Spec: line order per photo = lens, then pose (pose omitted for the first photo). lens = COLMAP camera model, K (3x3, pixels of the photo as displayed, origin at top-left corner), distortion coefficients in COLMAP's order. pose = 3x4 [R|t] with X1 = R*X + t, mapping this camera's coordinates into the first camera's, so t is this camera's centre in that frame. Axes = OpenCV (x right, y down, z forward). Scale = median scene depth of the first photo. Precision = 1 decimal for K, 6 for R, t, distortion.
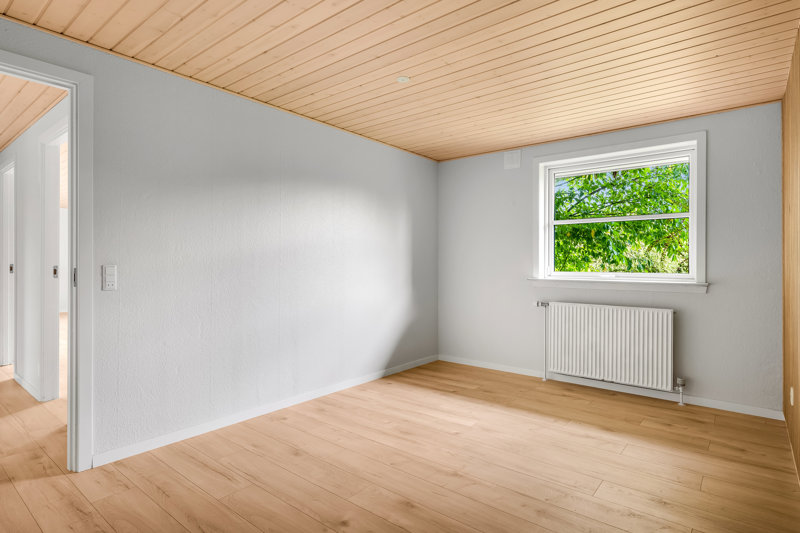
lens RADIAL K [[422.7, 0, 408.1], [0, 422.7, 261.0], [0, 0, 1]] dist [-0.007224, -0.001205]
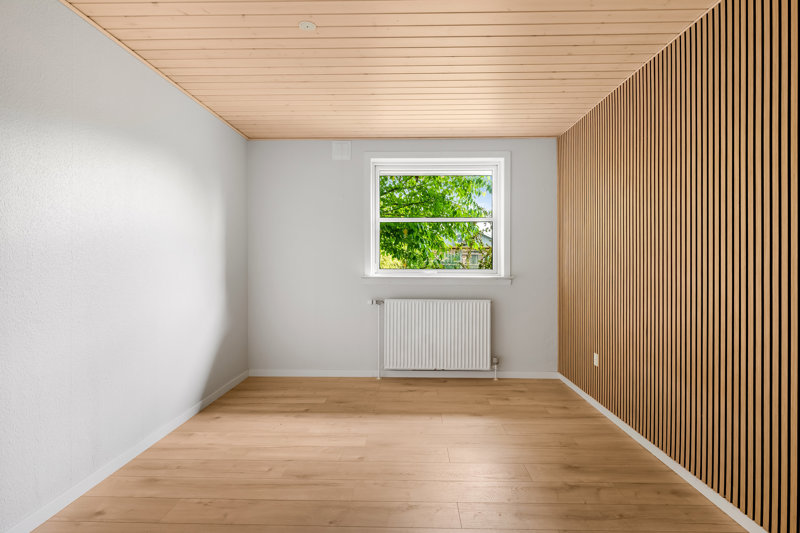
lens RADIAL K [[422.7, 0, 405.5], [0, 422.7, 260.8], [0, 0, 1]] dist [-0.007224, -0.001205]
pose [[0.793918, -0.002773, 0.608019, -0.254156], [-0.001740, 0.999975, 0.006832, -0.001277], [-0.608023, -0.006482, 0.793893, 0.198394]]
